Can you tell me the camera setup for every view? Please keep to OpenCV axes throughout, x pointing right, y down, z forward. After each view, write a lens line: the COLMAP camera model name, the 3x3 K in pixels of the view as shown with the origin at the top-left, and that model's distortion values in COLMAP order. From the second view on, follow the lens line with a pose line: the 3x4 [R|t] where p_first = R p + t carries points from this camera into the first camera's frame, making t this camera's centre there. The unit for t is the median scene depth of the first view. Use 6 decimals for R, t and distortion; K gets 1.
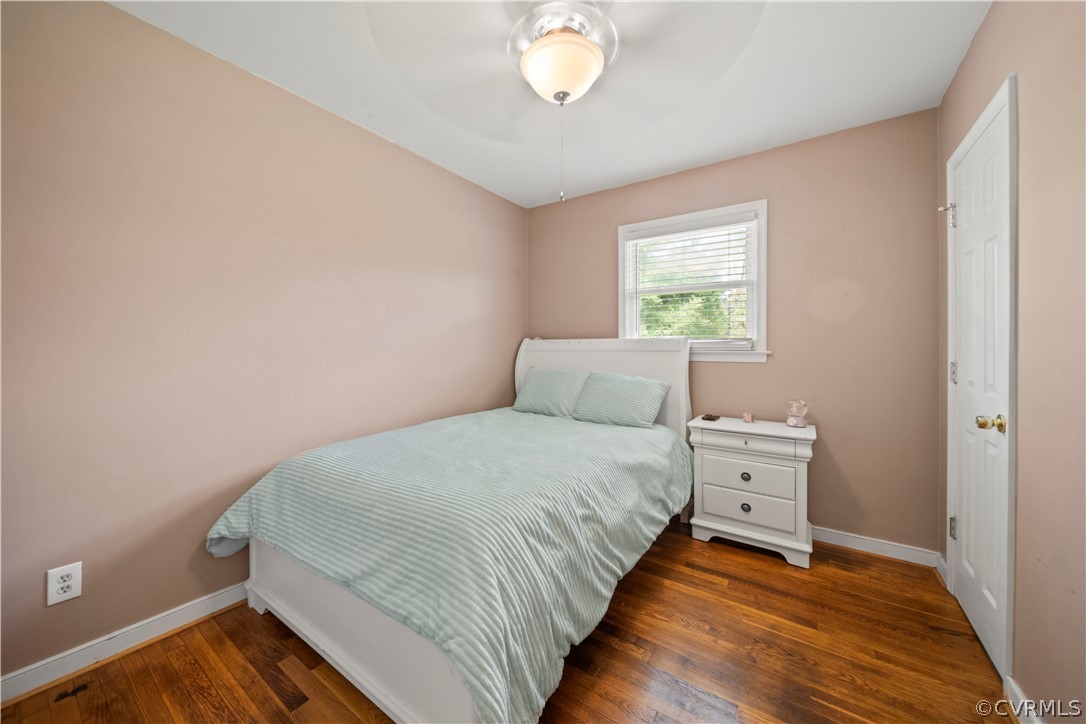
lens RADIAL K [[386.9, 0, 547.6], [0, 386.9, 354.8], [0, 0, 1]] dist [-0.000575, -0.000603]
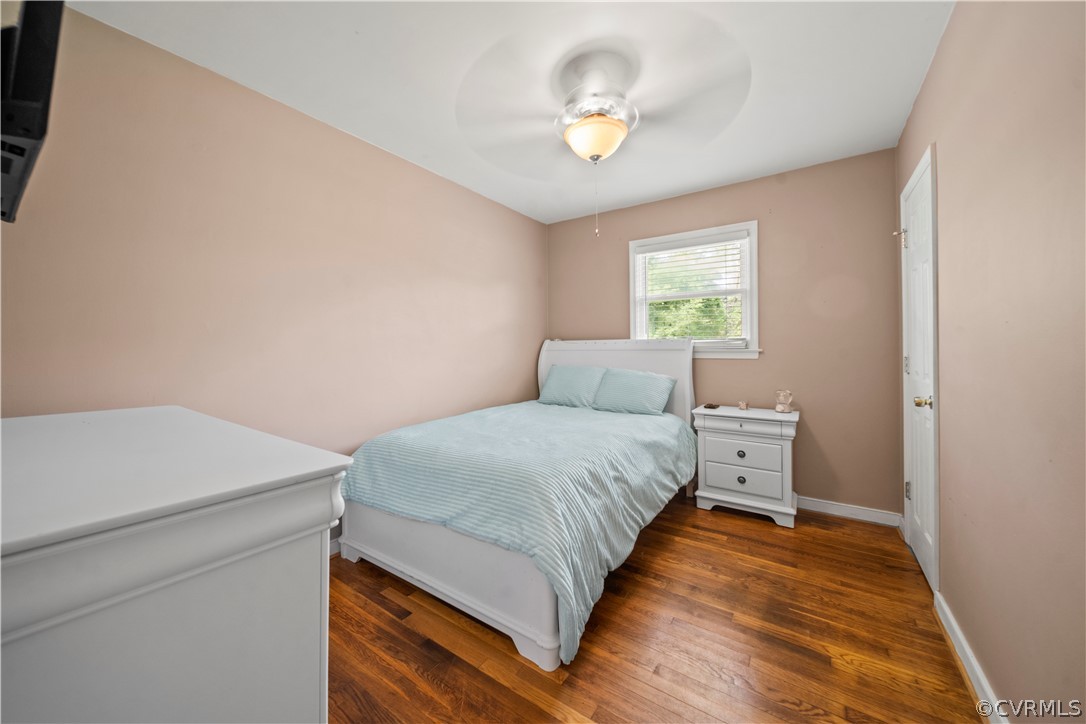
lens RADIAL K [[386.9, 0, 547.6], [0, 386.9, 353.2], [0, 0, 1]] dist [-0.000575, -0.000603]
pose [[0.999959, -0.008932, -0.001471, -0.111175], [0.008926, 0.999951, -0.004198, 0.003251], [0.001509, 0.004185, 0.999990, -0.269257]]
